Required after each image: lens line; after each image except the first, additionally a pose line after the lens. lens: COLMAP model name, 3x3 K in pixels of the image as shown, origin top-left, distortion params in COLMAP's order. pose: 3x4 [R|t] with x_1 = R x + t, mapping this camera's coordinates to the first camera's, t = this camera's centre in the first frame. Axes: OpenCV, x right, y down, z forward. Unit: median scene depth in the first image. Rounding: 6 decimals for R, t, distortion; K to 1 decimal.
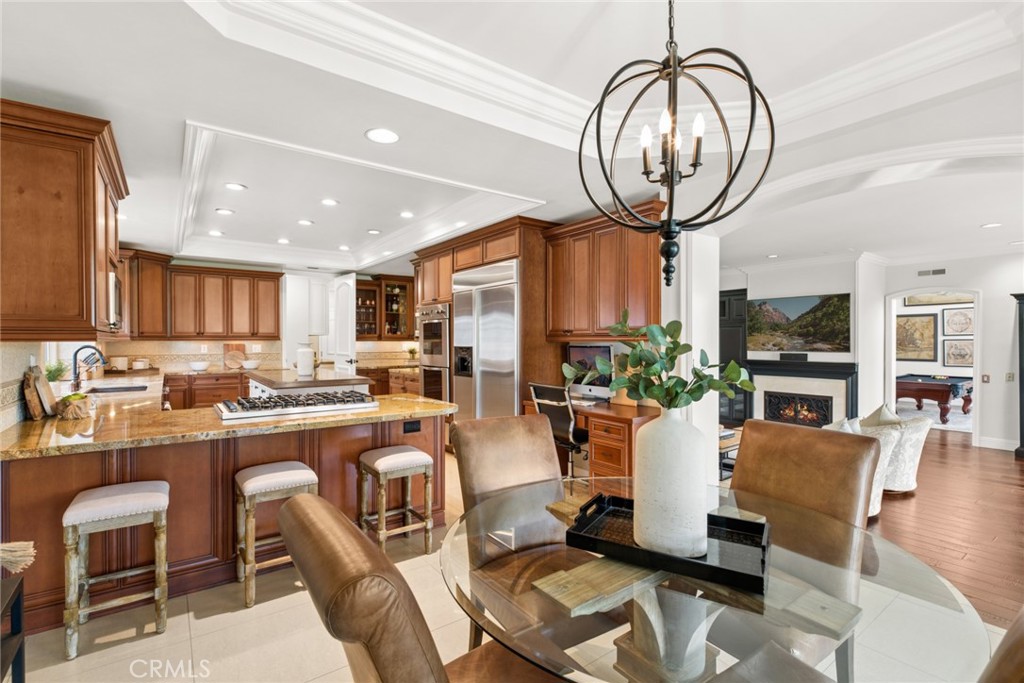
lens RADIAL K [[474.6, 0, 513.8], [0, 474.6, 343.3], [0, 0, 1]] dist [0.004218, 0.000308]
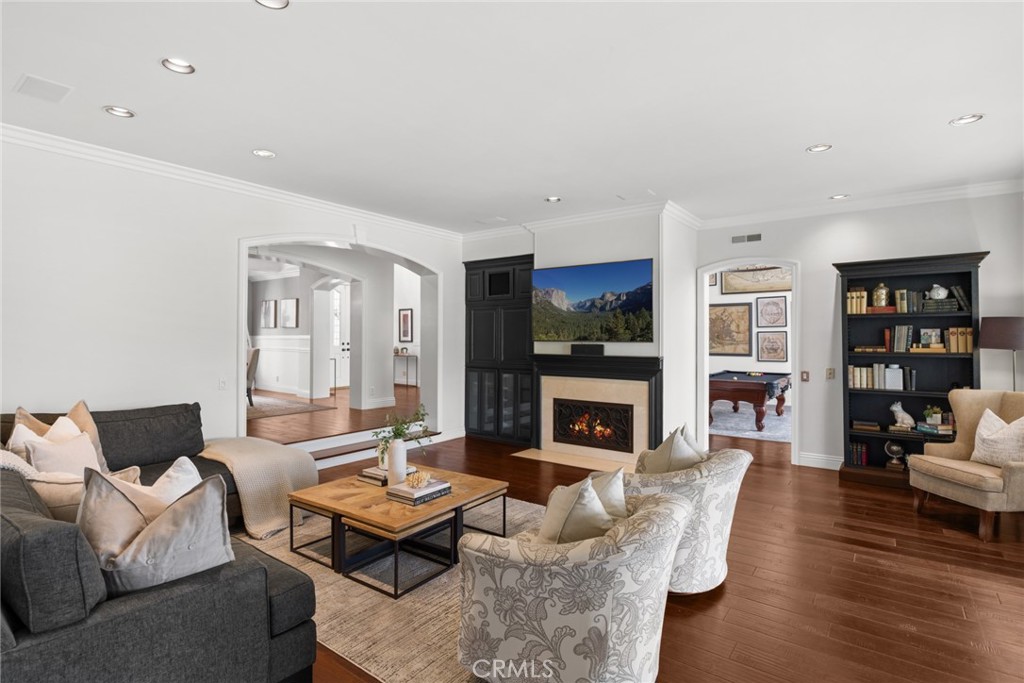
lens RADIAL K [[515.2, 0, 512.8], [0, 515.2, 331.3], [0, 0, 1]] dist [0.000526, -0.000080]
pose [[0.956974, 0.008412, 0.290050, 0.244613], [-0.003031, 0.999815, -0.018997, 0.015669], [-0.290157, 0.017301, 0.956823, 0.279959]]
